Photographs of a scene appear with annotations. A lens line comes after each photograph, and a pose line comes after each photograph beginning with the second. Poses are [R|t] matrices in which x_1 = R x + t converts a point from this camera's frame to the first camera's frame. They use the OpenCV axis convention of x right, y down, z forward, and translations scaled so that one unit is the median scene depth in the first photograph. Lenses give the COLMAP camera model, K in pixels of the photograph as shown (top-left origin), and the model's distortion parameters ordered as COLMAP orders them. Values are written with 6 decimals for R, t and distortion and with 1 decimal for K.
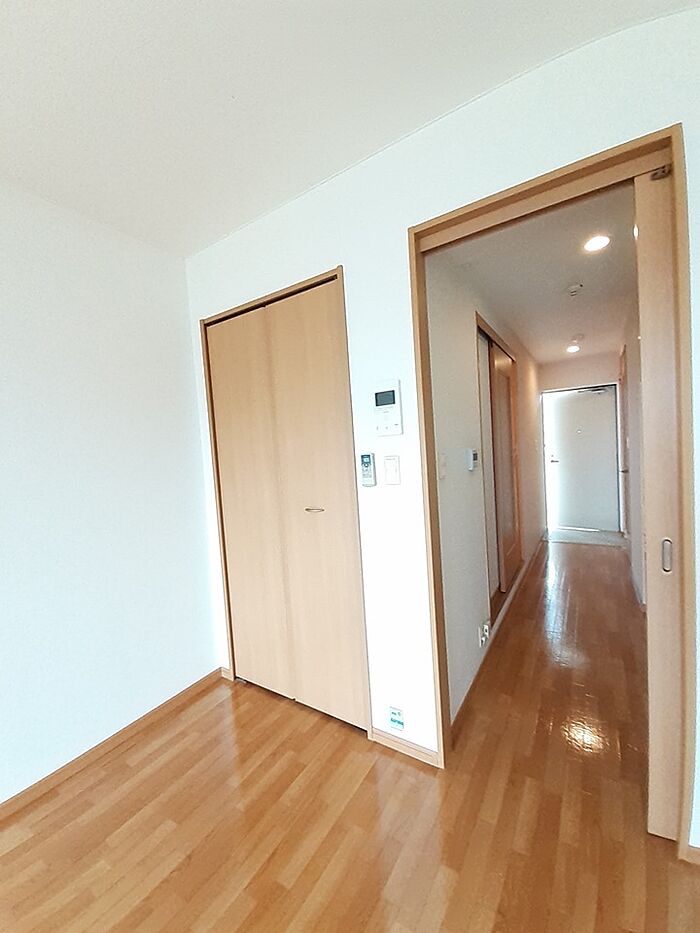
lens RADIAL K [[372.5, 0, 346.2], [0, 372.5, 460.4], [0, 0, 1]] dist [-0.018142, -0.002680]
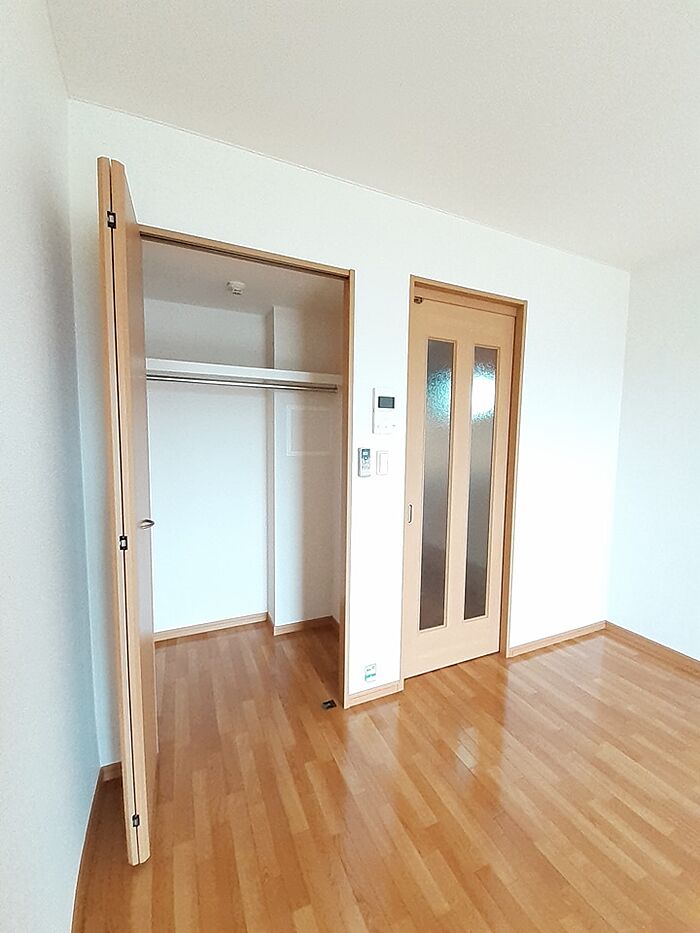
lens RADIAL K [[372.5, 0, 352.2], [0, 372.5, 462.2], [0, 0, 1]] dist [-0.018142, -0.002680]
pose [[0.531720, 0.010051, 0.846860, -0.954191], [-0.015156, 0.999882, -0.002351, 0.029375], [-0.846784, -0.011585, 0.531810, 0.448252]]
